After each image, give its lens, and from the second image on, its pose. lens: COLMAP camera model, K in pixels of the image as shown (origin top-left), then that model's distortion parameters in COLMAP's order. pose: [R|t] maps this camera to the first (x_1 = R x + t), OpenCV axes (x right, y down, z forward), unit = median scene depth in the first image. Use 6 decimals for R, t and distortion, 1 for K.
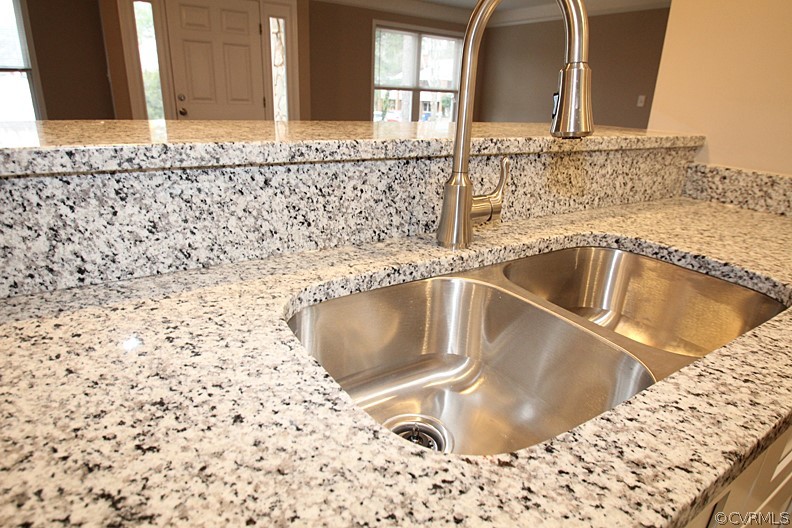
lens RADIAL K [[467.8, 0, 398.0], [0, 467.8, 266.5], [0, 0, 1]] dist [-0.027401, -0.005192]
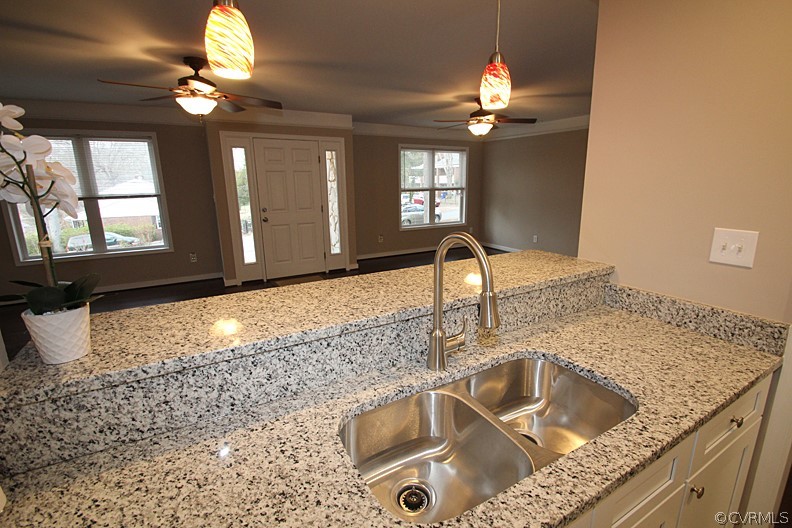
lens RADIAL K [[368.8, 0, 401.6], [0, 368.8, 263.4], [0, 0, 1]] dist [0.003086, -0.011382]
pose [[0.997549, -0.033361, -0.061512, 0.102471], [0.024960, 0.990853, -0.132616, -0.291928], [0.065373, 0.130756, 0.989257, -0.448375]]
